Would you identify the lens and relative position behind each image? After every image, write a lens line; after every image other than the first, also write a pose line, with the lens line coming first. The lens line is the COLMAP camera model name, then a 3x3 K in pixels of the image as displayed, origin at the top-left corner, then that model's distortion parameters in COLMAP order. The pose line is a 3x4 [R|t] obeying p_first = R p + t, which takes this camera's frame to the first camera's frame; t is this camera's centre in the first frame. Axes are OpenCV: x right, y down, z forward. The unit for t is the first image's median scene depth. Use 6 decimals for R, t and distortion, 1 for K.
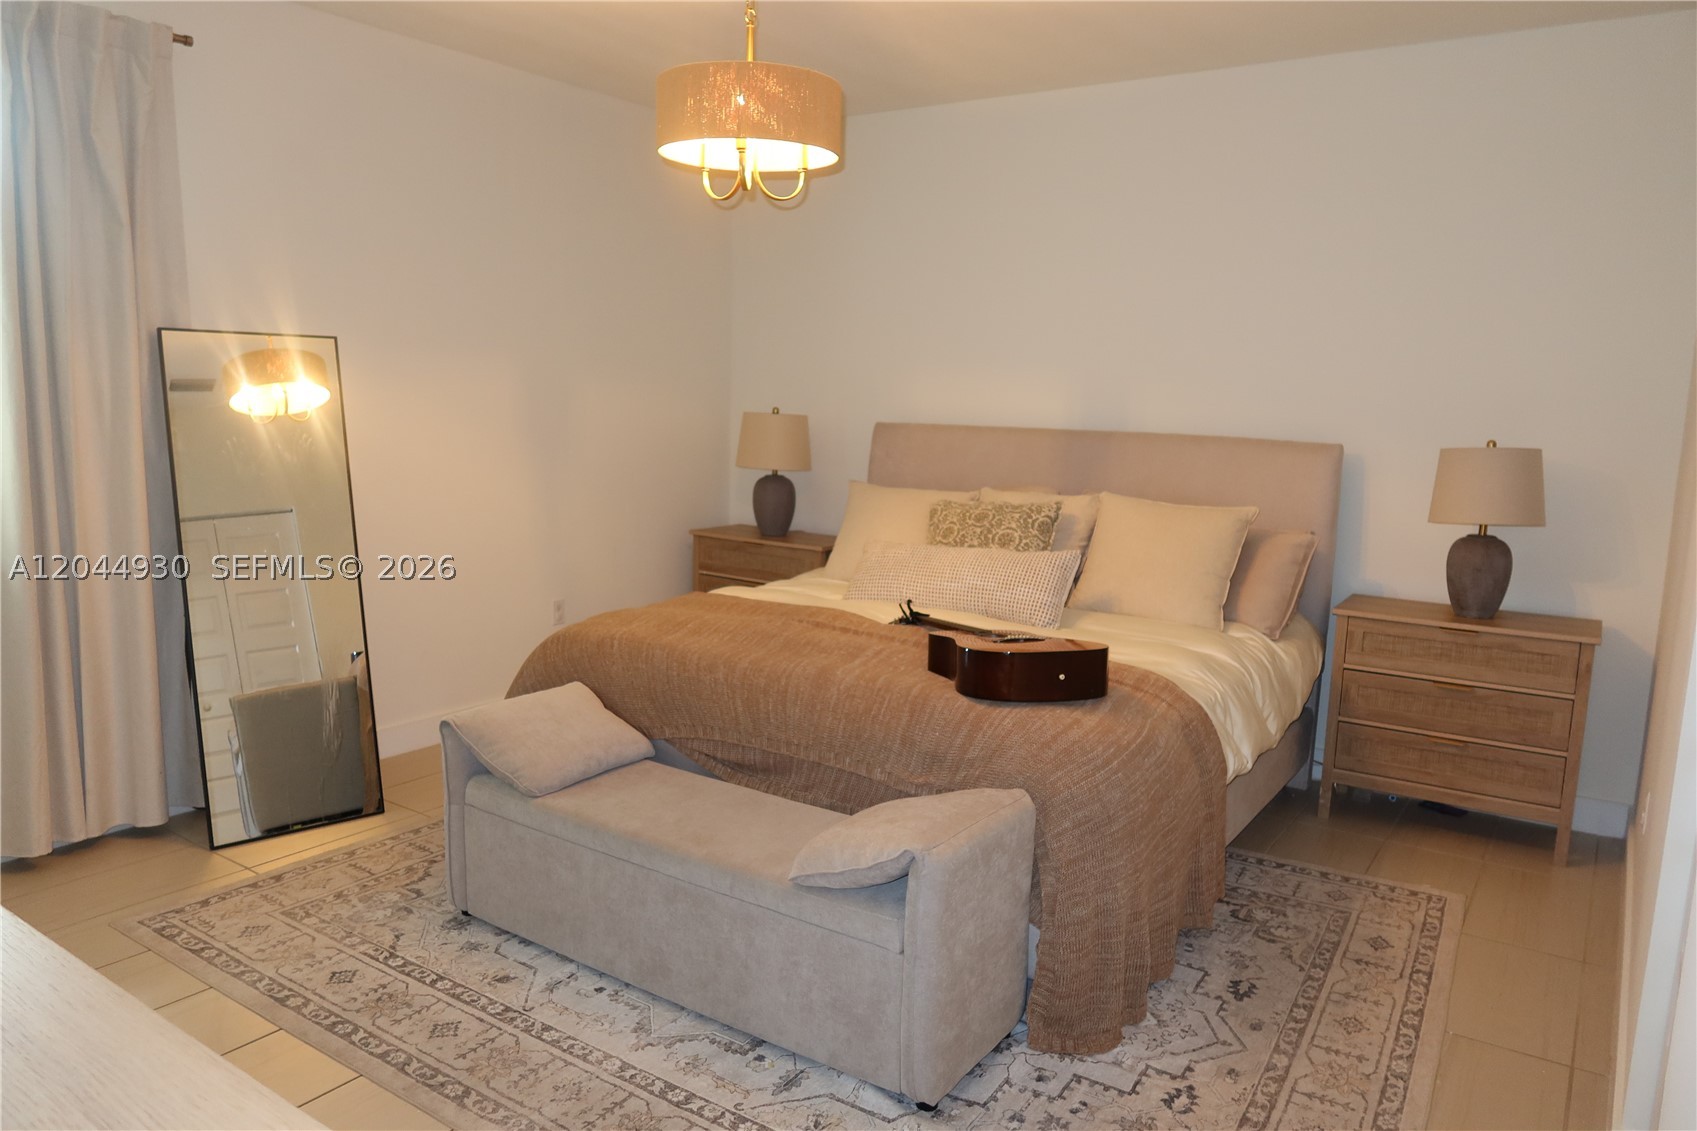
lens RADIAL K [[1160.9, 0, 849.6], [0, 1160.9, 572.7], [0, 0, 1]] dist [-0.028251, 0.007250]
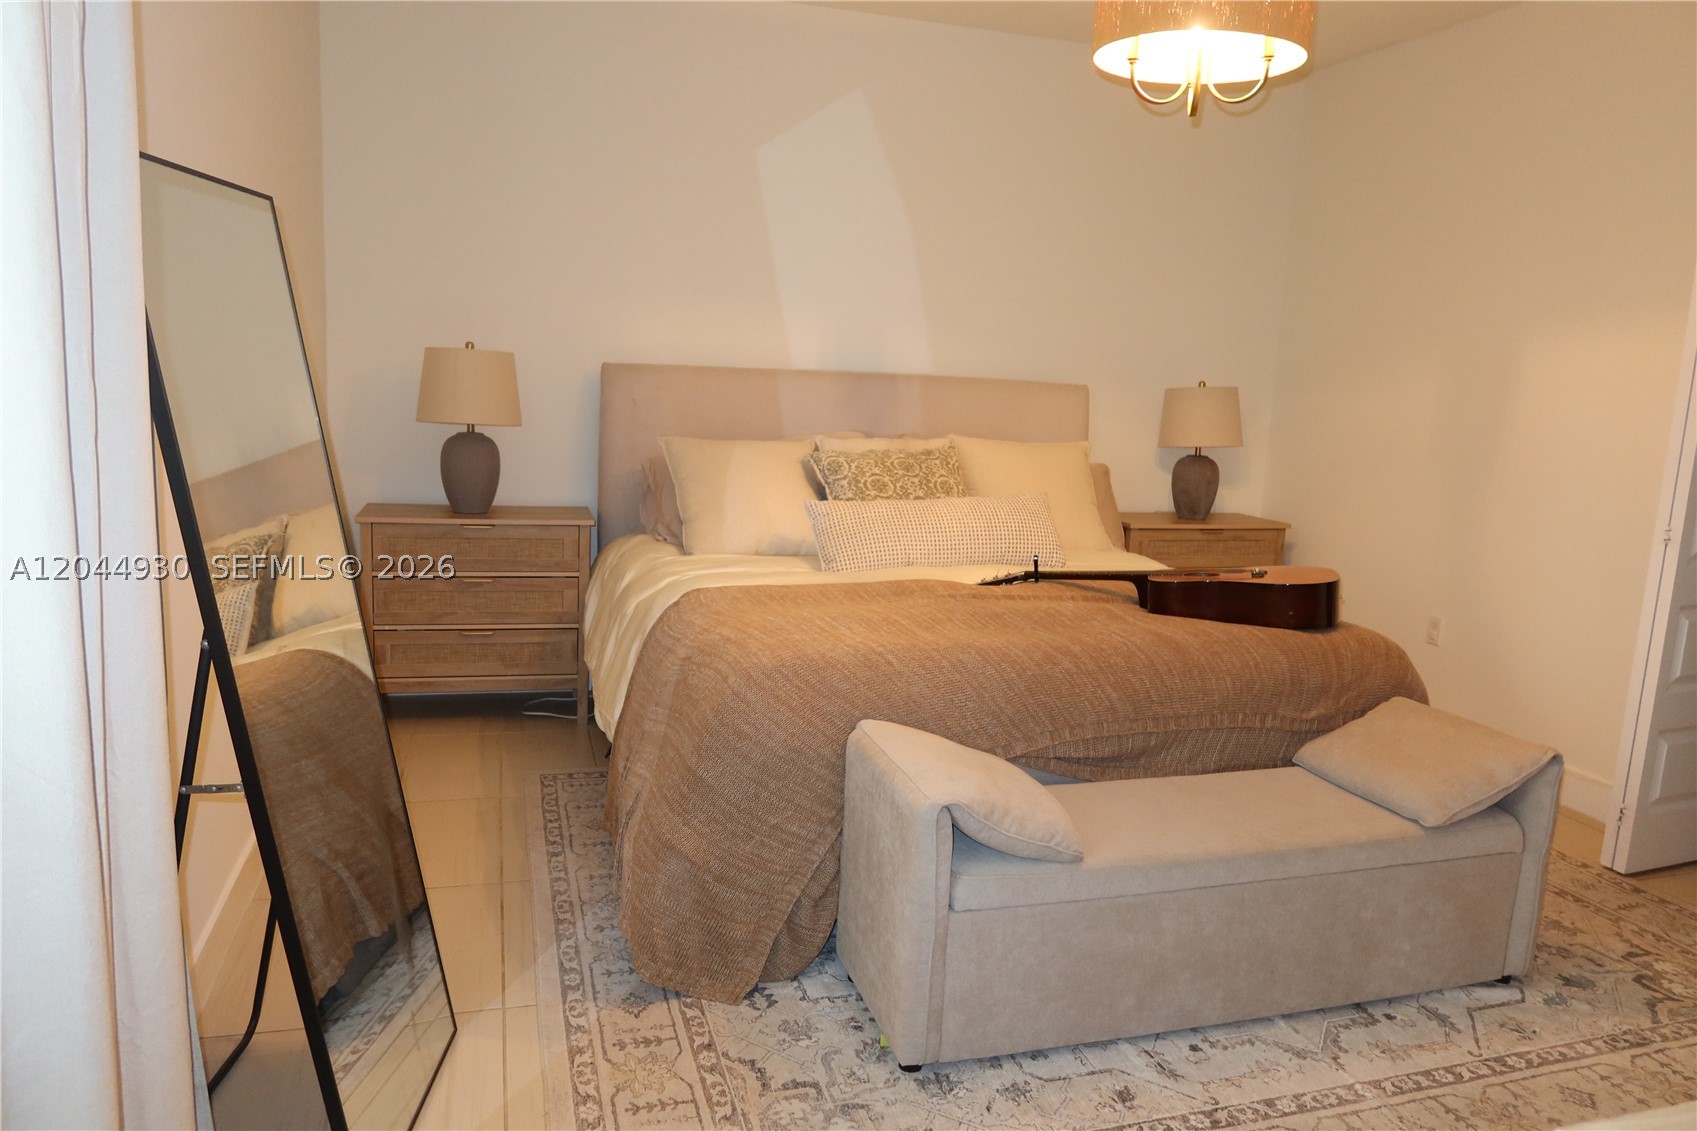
lens RADIAL K [[1160.9, 0, 849.6], [0, 1160.9, 572.7], [0, 0, 1]] dist [-0.028251, 0.007250]
pose [[0.626617, -0.146179, 0.765495, -0.790901], [0.083055, 0.989183, 0.120908, -0.100814], [-0.774889, -0.012185, 0.631980, 0.512591]]
